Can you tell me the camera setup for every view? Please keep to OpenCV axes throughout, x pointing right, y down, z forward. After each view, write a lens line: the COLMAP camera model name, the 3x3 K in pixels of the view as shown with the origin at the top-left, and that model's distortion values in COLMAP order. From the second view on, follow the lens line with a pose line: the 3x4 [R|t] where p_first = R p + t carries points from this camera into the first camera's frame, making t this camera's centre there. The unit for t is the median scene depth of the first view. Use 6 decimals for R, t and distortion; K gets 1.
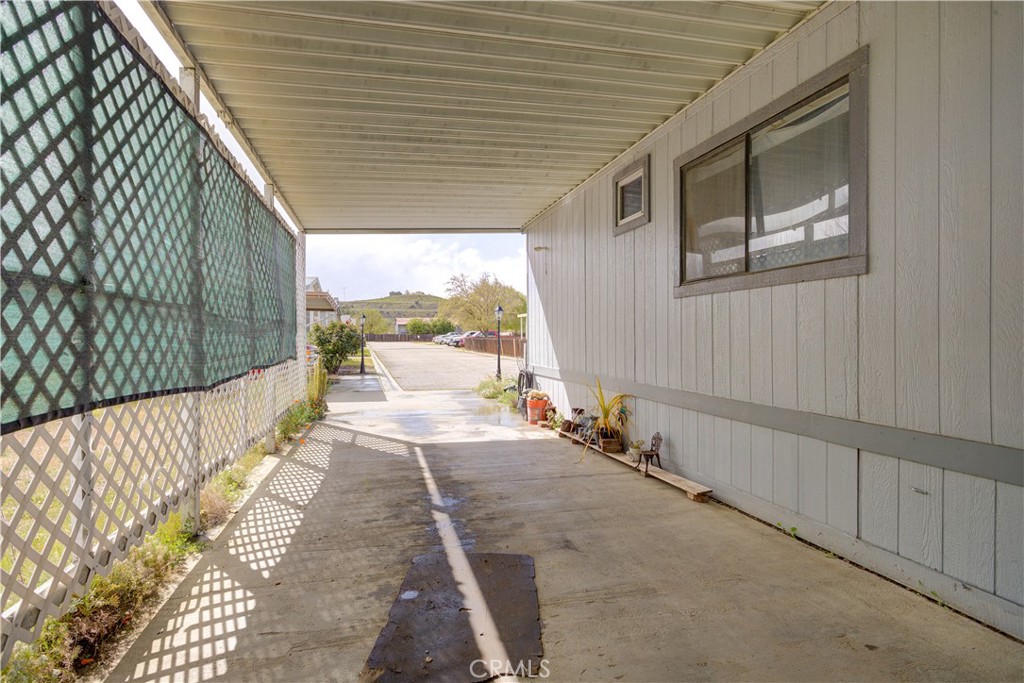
lens RADIAL K [[500.8, 0, 512.0], [0, 500.8, 341.5], [0, 0, 1]] dist [-0.001550, 0.000080]
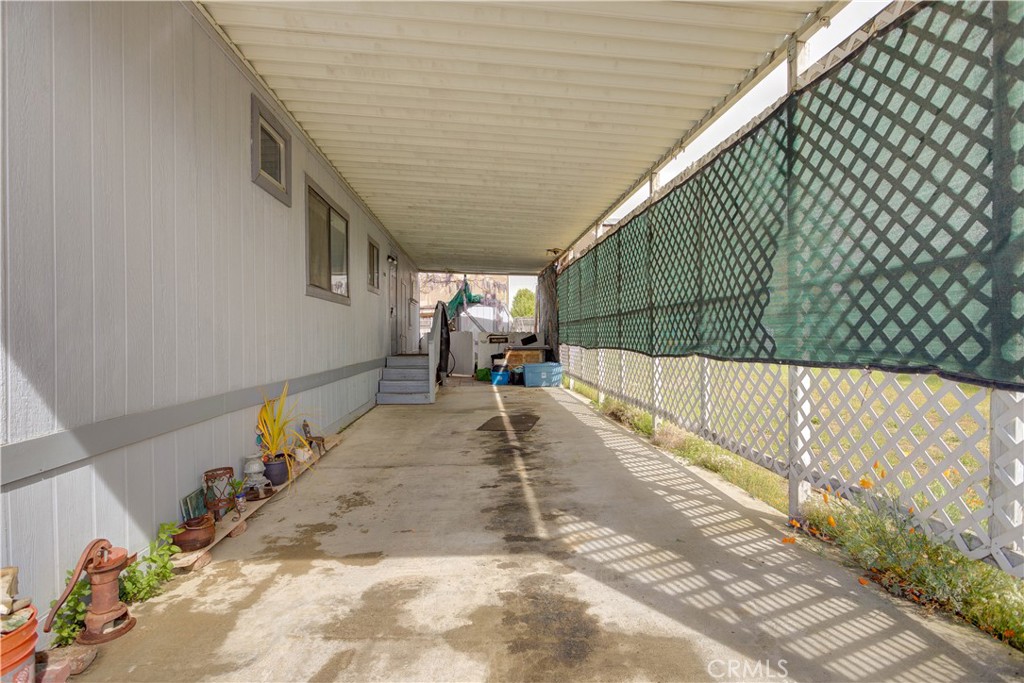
lens RADIAL K [[500.8, 0, 512.0], [0, 500.8, 341.5], [0, 0, 1]] dist [-0.001550, 0.000080]
pose [[-0.980088, 0.004225, 0.198518, -0.343008], [0.006753, 0.999905, 0.012057, 0.021309], [-0.198448, 0.013158, -0.980023, 2.356629]]
